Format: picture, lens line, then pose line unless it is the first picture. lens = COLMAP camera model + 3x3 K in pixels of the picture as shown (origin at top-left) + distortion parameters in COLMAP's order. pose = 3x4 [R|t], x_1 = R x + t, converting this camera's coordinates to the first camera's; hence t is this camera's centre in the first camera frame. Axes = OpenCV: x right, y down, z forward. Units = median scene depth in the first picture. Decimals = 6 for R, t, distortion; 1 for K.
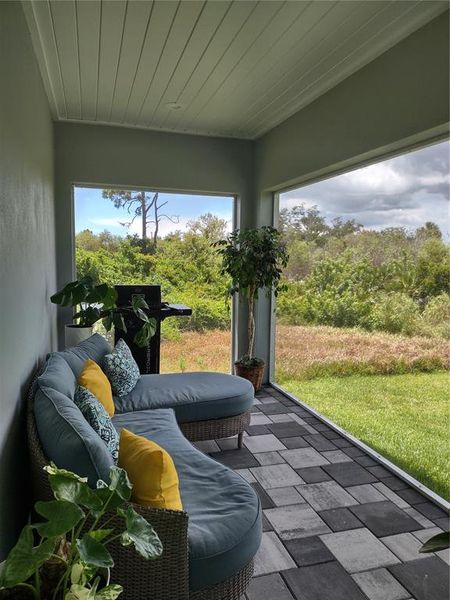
lens RADIAL K [[445.7, 0, 225.0], [0, 445.7, 300.0], [0, 0, 1]] dist [0.049396, -0.088681]
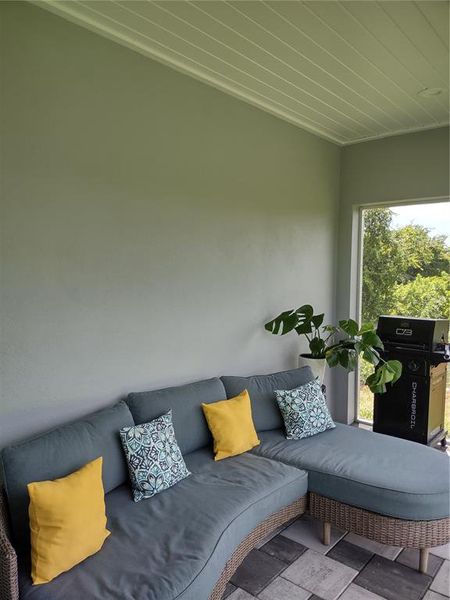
lens RADIAL K [[445.7, 0, 225.0], [0, 445.7, 300.0], [0, 0, 1]] dist [0.049396, -0.088681]
pose [[0.545273, 0.046377, -0.836975, 0.452668], [-0.083192, 0.996533, 0.001021, -0.058067], [0.834120, 0.069073, 0.547241, 0.378290]]
